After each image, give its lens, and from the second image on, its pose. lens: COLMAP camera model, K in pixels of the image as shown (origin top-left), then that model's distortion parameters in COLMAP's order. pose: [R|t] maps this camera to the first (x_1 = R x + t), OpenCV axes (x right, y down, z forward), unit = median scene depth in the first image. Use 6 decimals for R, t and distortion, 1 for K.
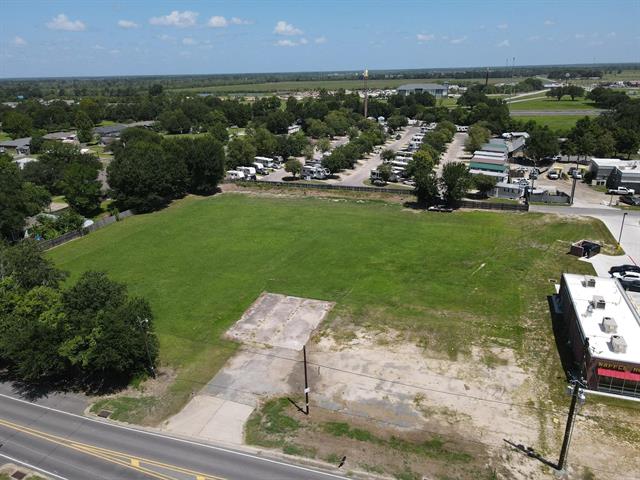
lens RADIAL K [[467.7, 0, 321.2], [0, 467.7, 239.1], [0, 0, 1]] dist [0.004630, 0.025186]
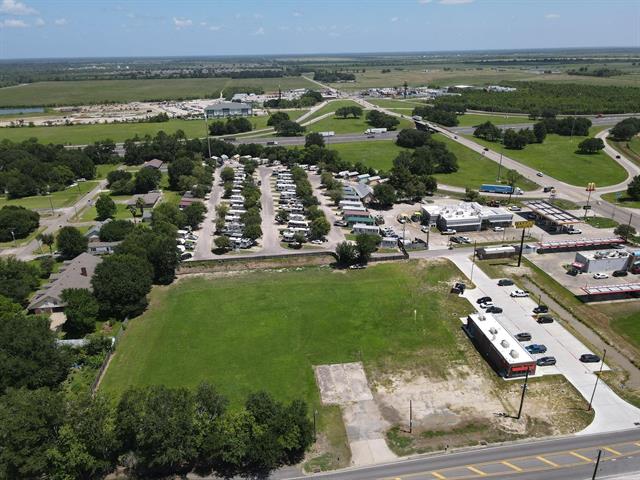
lens RADIAL K [[467.7, 0, 321.2], [0, 467.7, 239.1], [0, 0, 1]] dist [0.004630, 0.025186]
pose [[0.890476, -0.163468, 0.424653, -0.486898], [0.152344, 0.986487, 0.060286, -0.275509], [-0.428770, 0.011010, 0.903347, -0.287055]]
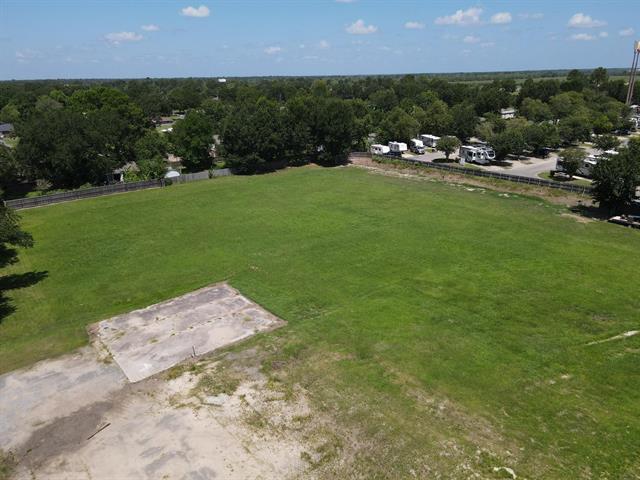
lens RADIAL K [[467.7, 0, 321.2], [0, 467.7, 239.1], [0, 0, 1]] dist [0.004630, 0.025186]
pose [[0.855444, 0.178109, -0.486306, 0.230720], [-0.176994, 0.983007, 0.048682, -0.004852], [0.486713, 0.044429, 0.872432, 0.335257]]
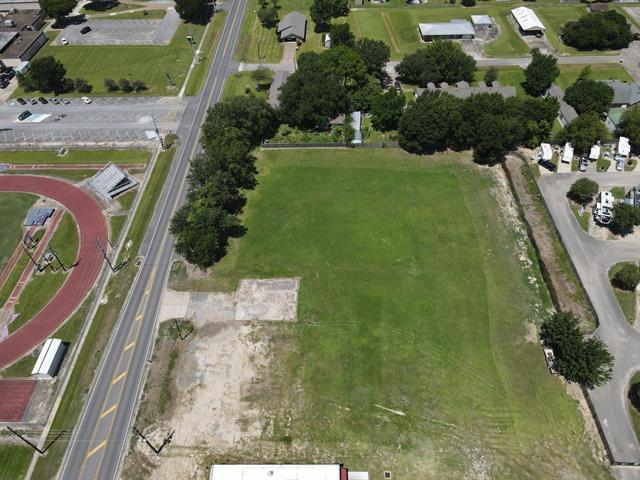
lens RADIAL K [[467.7, 0, 321.2], [0, 467.7, 239.1], [0, 0, 1]] dist [0.004630, 0.025186]
pose [[0.323622, 0.711738, -0.623456, 0.531994], [-0.310100, 0.702305, 0.640786, -0.680162], [0.893928, -0.014039, 0.447991, 0.282586]]
